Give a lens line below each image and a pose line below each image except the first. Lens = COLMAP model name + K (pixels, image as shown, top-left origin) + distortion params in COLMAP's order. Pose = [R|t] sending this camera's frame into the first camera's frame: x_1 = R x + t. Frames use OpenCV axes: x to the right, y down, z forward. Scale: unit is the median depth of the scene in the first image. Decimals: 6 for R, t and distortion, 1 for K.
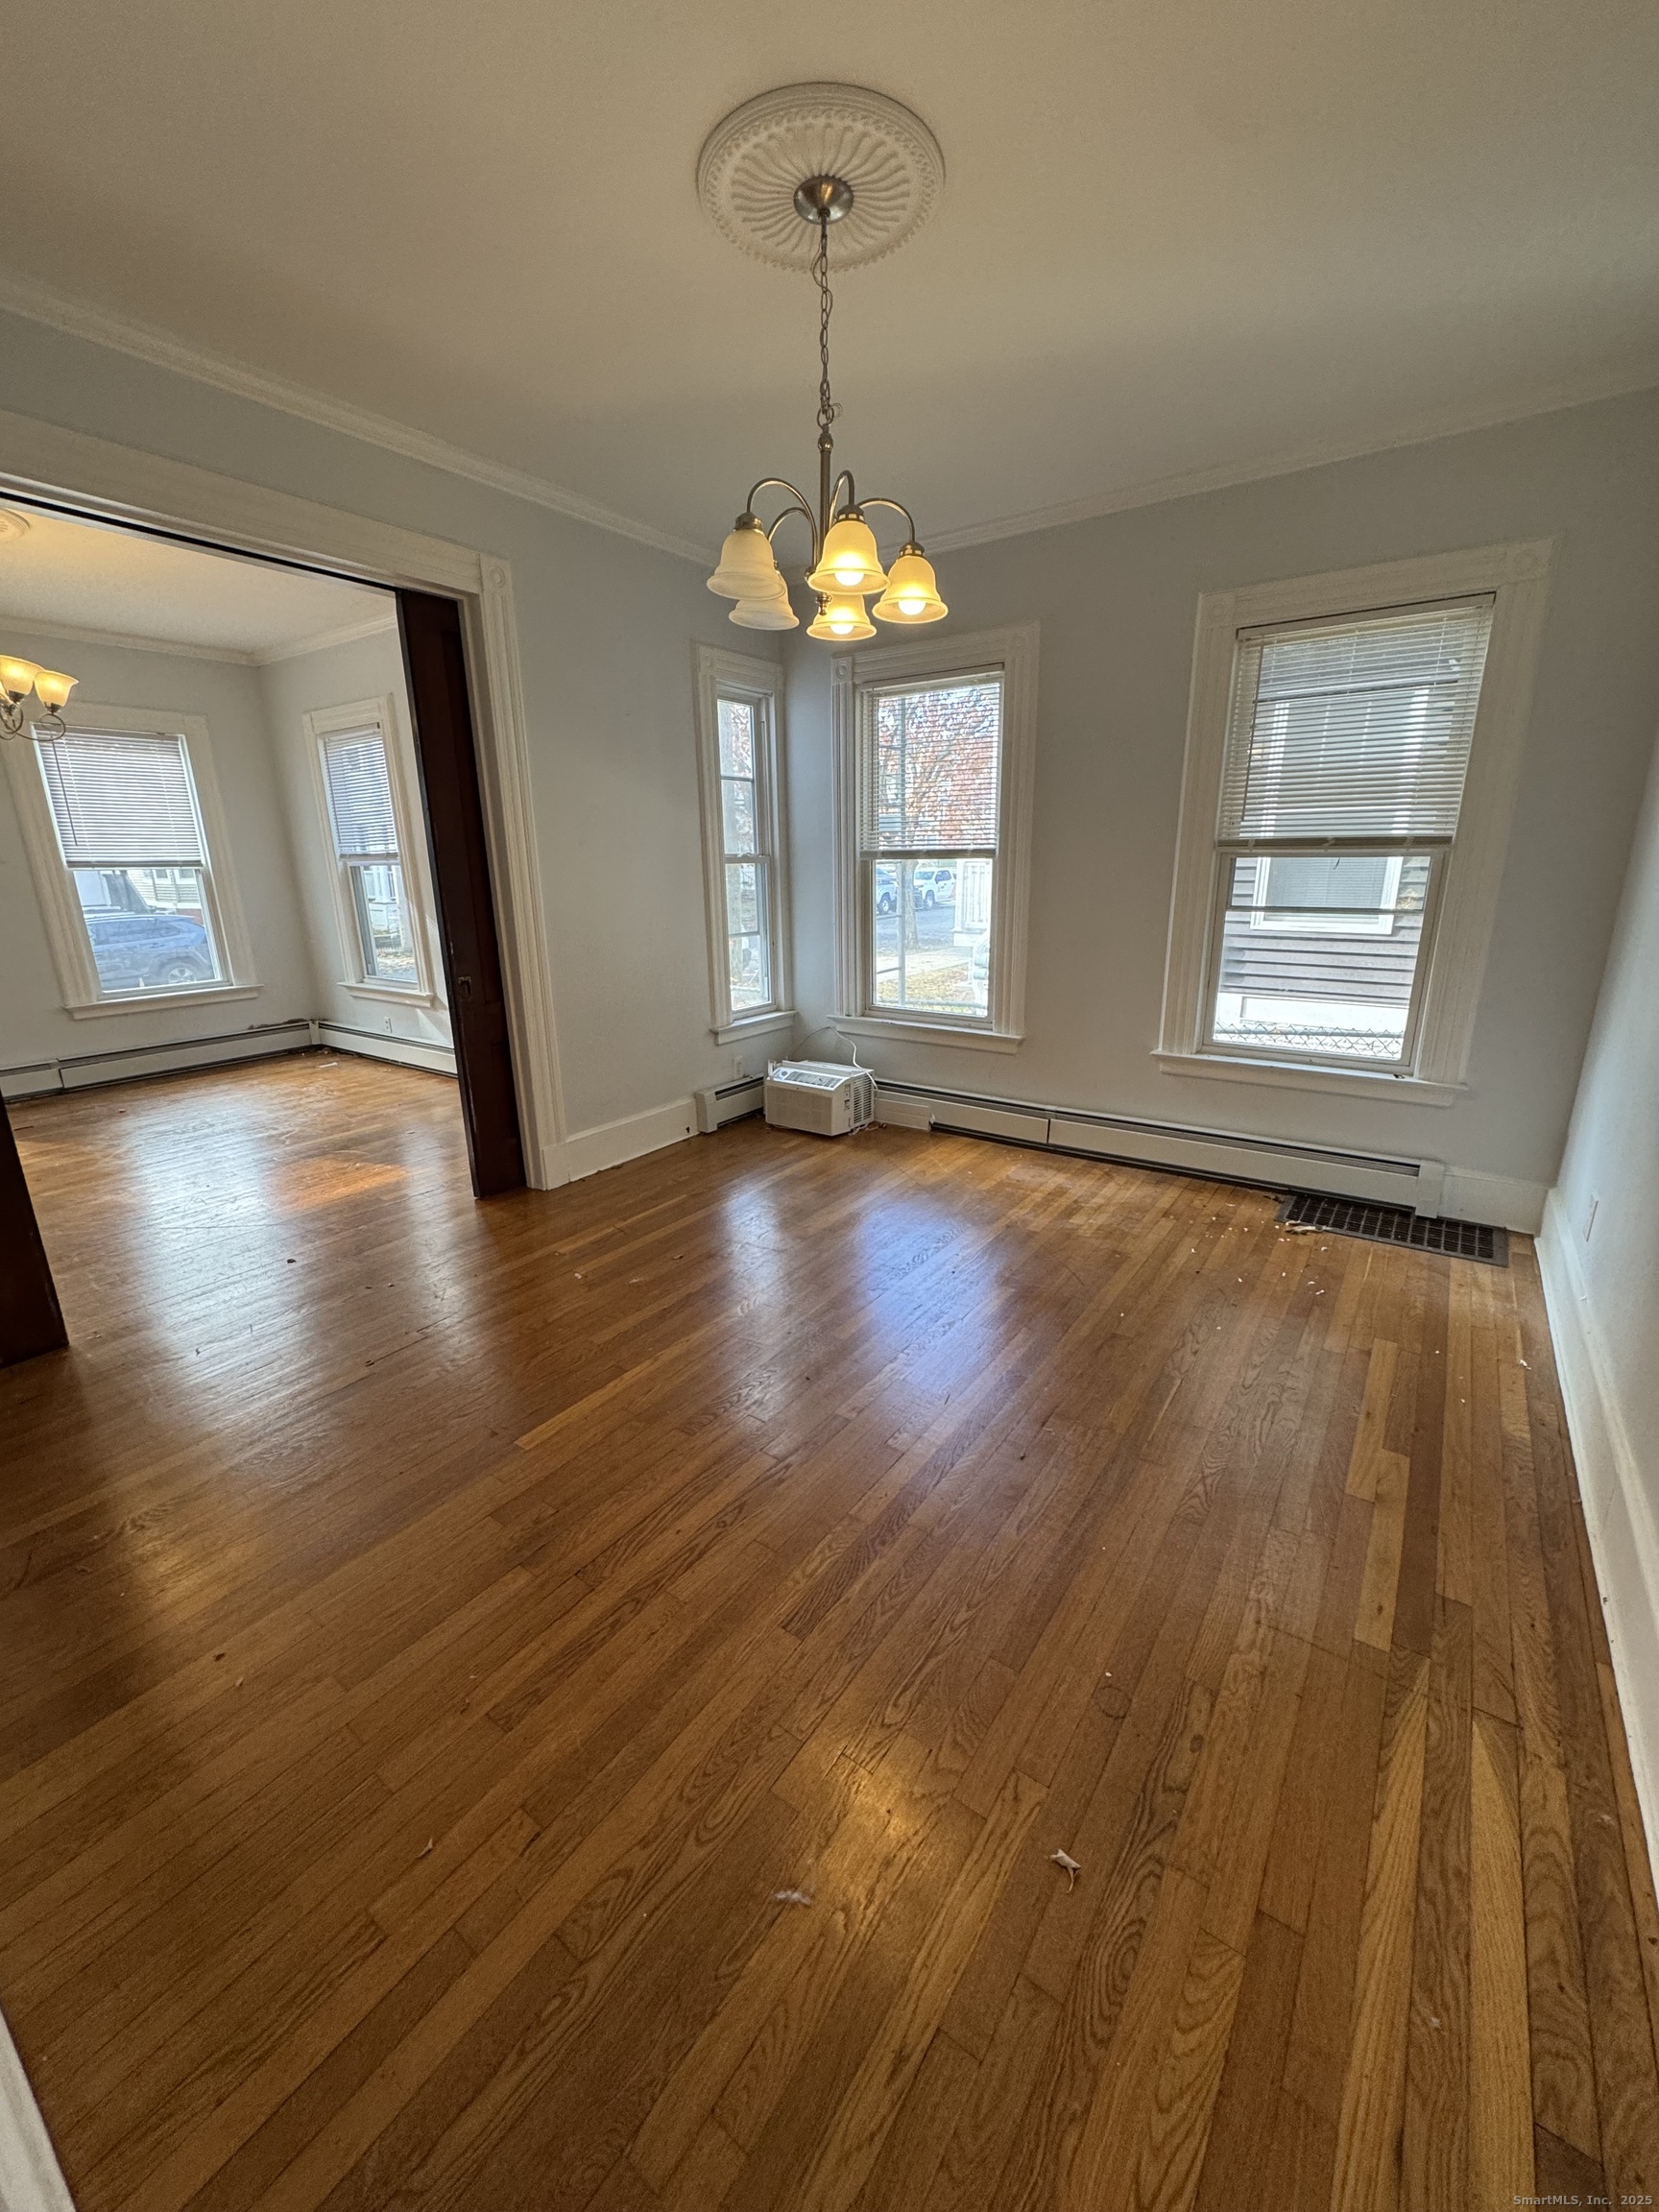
lens RADIAL K [[875.6, 0, 836.8], [0, 875.6, 1107.2], [0, 0, 1]] dist [-0.008118, 0.000032]
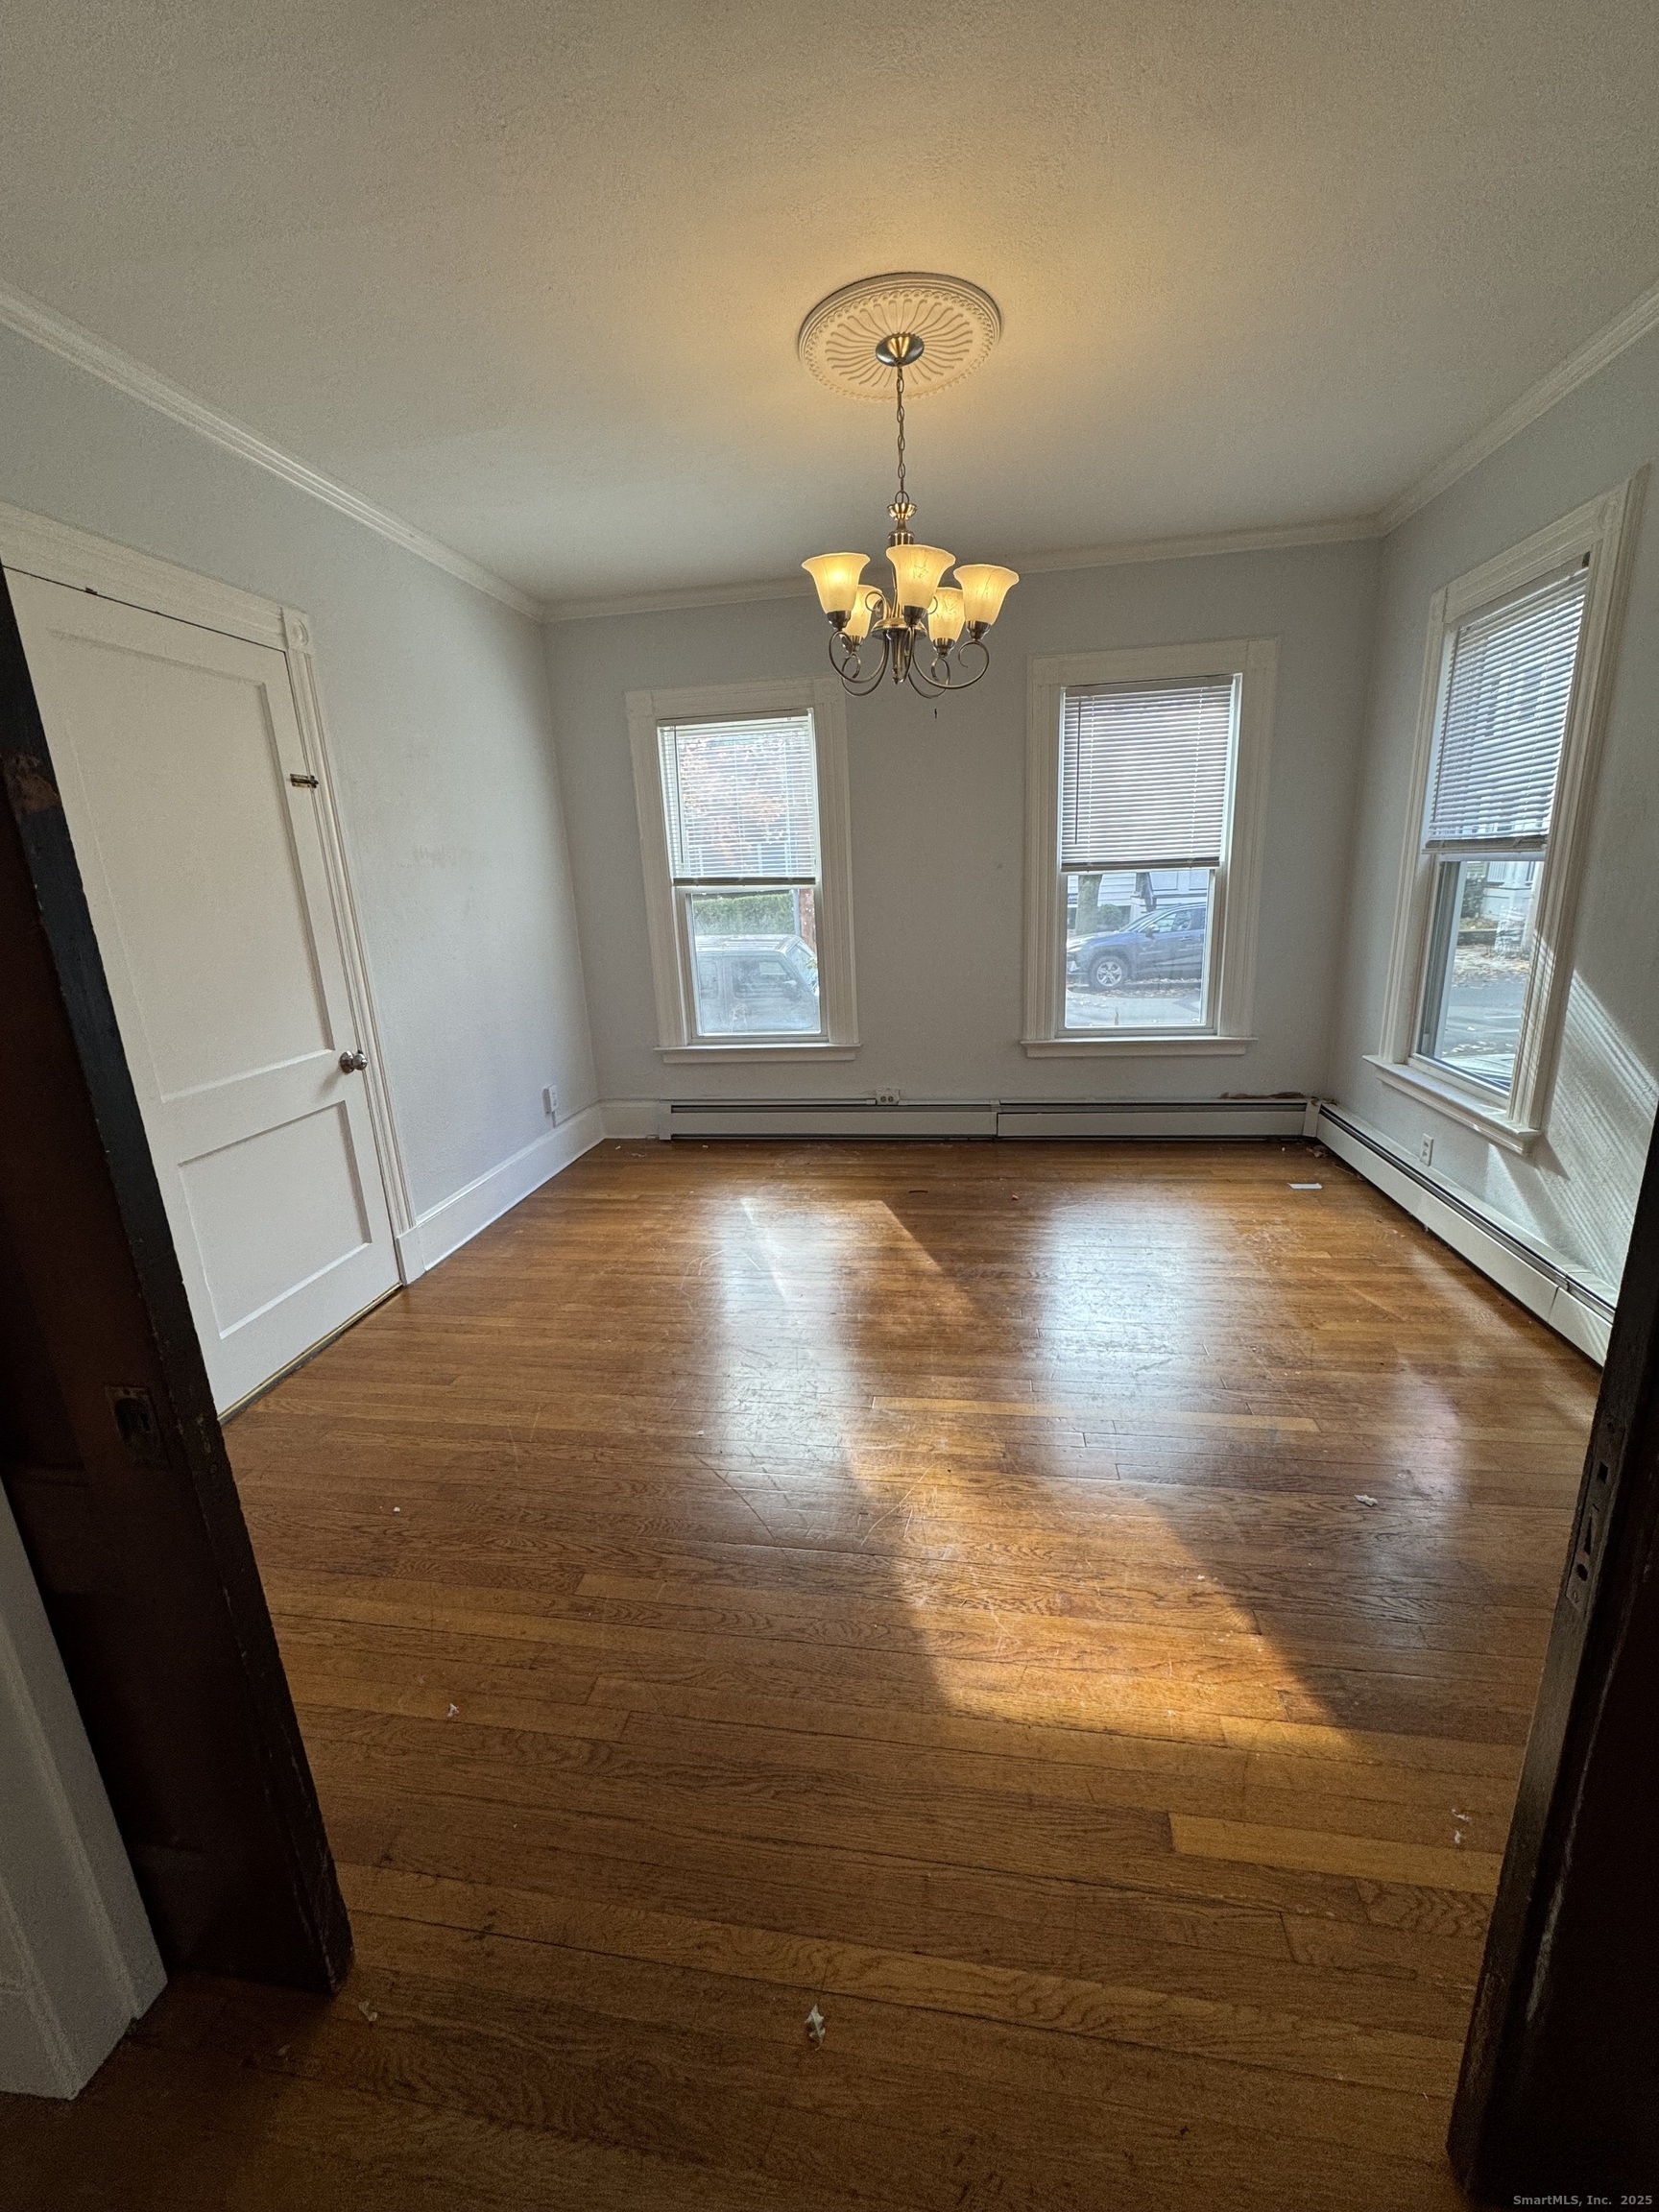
lens RADIAL K [[875.6, 0, 828.5], [0, 875.6, 1111.0], [0, 0, 1]] dist [-0.008118, 0.000032]
pose [[0.436441, 0.226900, -0.870652, -0.211489], [-0.207182, 0.967019, 0.148158, -0.125594], [0.875554, 0.115721, 0.469056, 0.421846]]
